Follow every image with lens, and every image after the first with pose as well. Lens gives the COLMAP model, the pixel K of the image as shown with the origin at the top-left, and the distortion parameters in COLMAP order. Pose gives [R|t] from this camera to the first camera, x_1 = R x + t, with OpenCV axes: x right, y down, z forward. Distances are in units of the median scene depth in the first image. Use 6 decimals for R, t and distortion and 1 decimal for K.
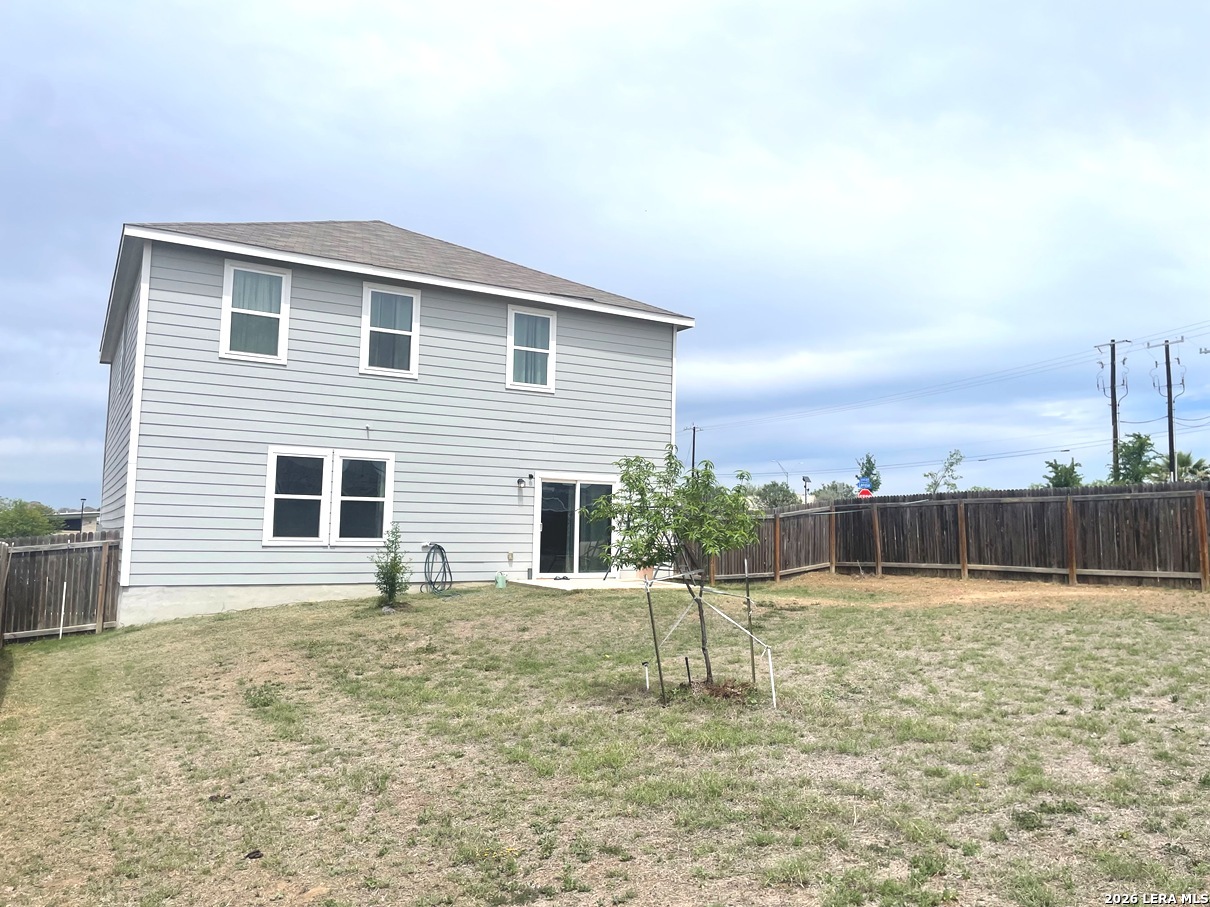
lens RADIAL K [[913.5, 0, 605.0], [0, 913.5, 453.5], [0, 0, 1]] dist [0.109707, -0.155546]
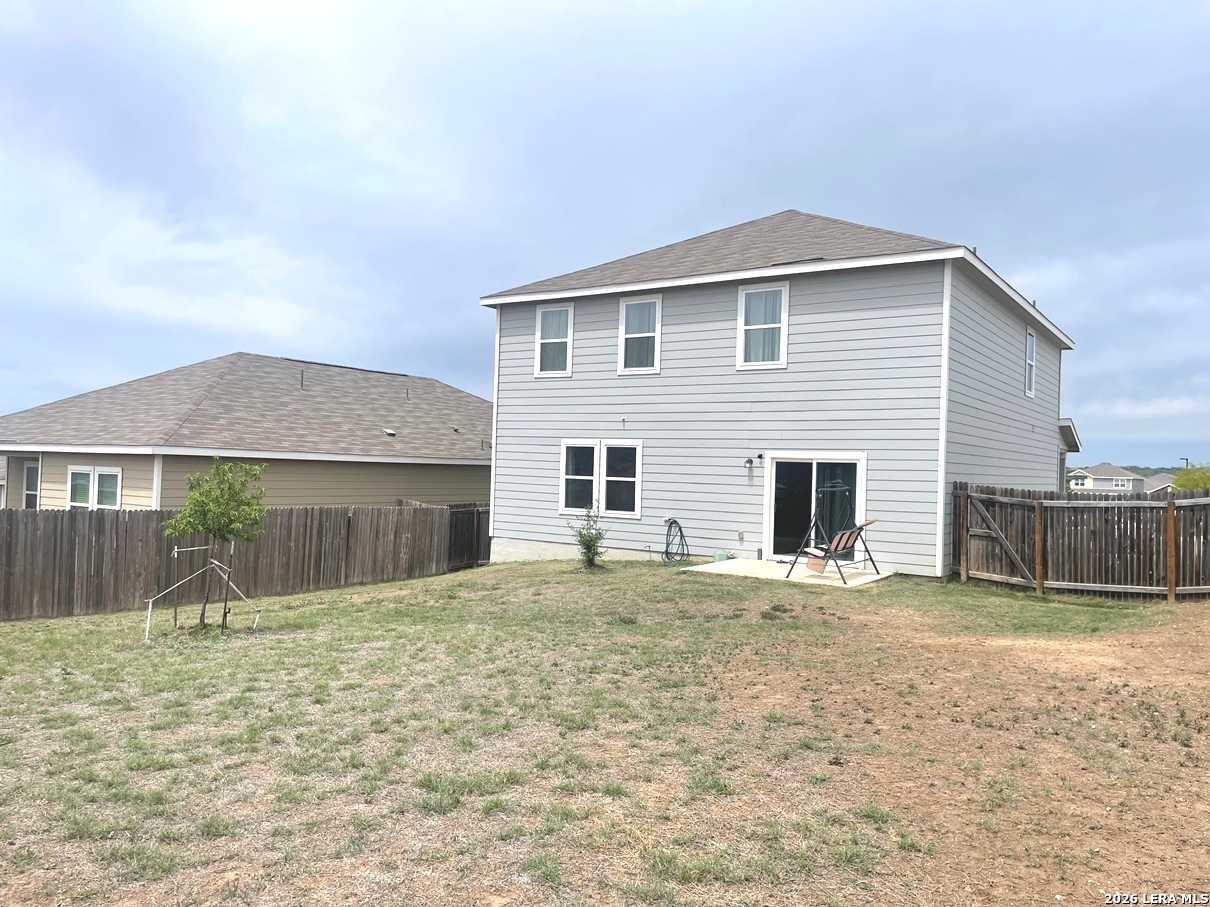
lens RADIAL K [[913.5, 0, 605.0], [0, 913.5, 453.5], [0, 0, 1]] dist [0.109707, -0.155546]
pose [[0.433811, -0.014999, -0.900879, 0.790007], [0.059994, 0.998123, 0.012272, -0.000215], [0.899004, -0.059371, 0.433897, 0.446942]]
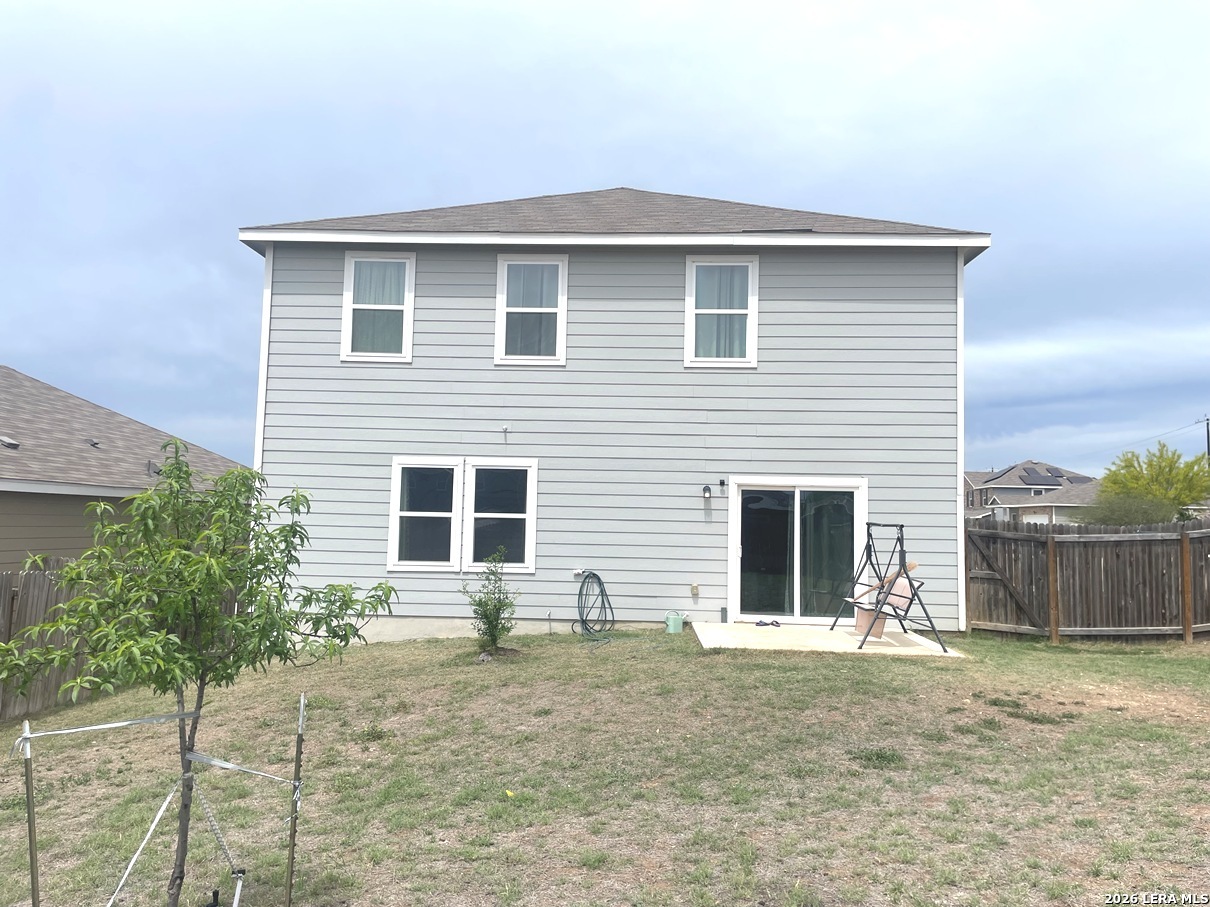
lens RADIAL K [[913.5, 0, 605.0], [0, 913.5, 453.5], [0, 0, 1]] dist [0.109707, -0.155546]
pose [[0.840261, -0.035414, -0.541024, 0.257393], [0.040989, 0.999158, -0.001743, -0.001332], [0.540630, -0.020711, 0.841005, 0.347227]]
